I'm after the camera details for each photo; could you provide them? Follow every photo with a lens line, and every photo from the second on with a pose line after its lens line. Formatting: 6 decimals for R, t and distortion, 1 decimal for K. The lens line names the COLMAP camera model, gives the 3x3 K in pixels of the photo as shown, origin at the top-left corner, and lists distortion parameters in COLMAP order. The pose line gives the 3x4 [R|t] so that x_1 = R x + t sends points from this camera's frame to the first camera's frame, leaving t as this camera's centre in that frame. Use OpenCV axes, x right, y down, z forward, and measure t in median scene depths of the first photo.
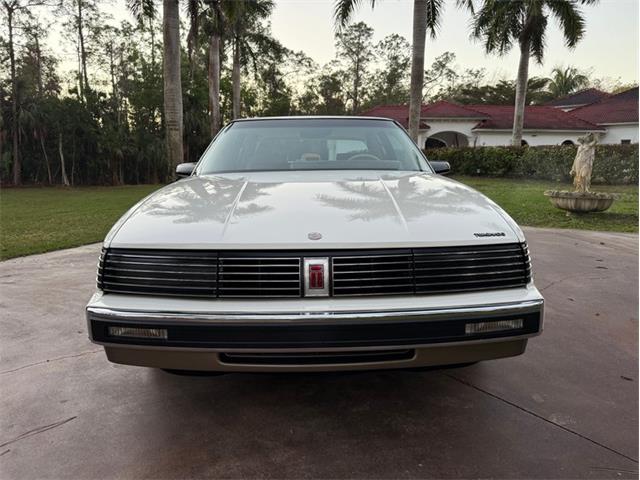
lens RADIAL K [[455.2, 0, 316.9], [0, 455.2, 240.5], [0, 0, 1]] dist [-0.000915, -0.010534]
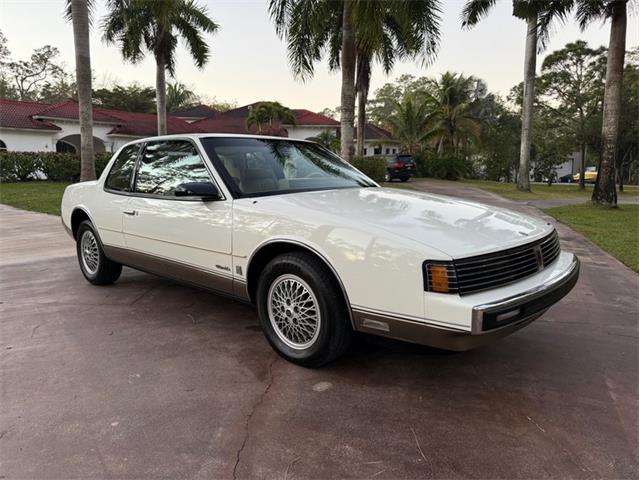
lens RADIAL K [[455.2, 0, 316.9], [0, 455.2, 240.5], [0, 0, 1]] dist [-0.000915, -0.010534]
pose [[0.689938, -0.102361, 0.716594, -0.088144], [0.109510, 0.993317, 0.036452, -0.006771], [-0.715537, 0.053325, 0.696537, 0.022330]]
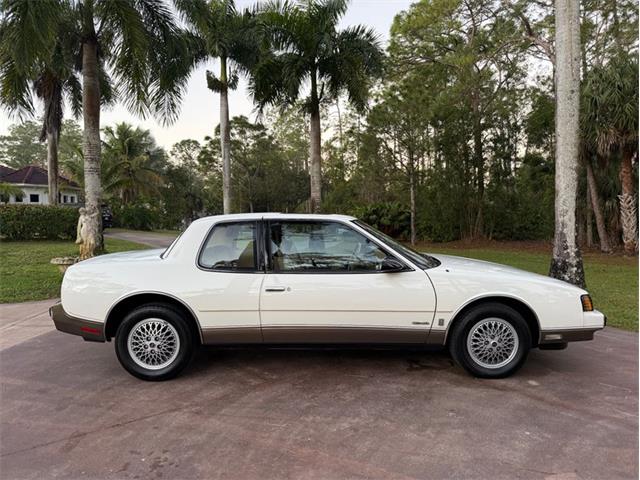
lens RADIAL K [[455.2, 0, 316.9], [0, 455.2, 240.5], [0, 0, 1]] dist [-0.000915, -0.010534]
pose [[0.009192, -0.037456, 0.999256, -0.160573], [0.148140, 0.988322, 0.035683, -0.031898], [-0.988924, 0.147702, 0.014633, 0.131099]]
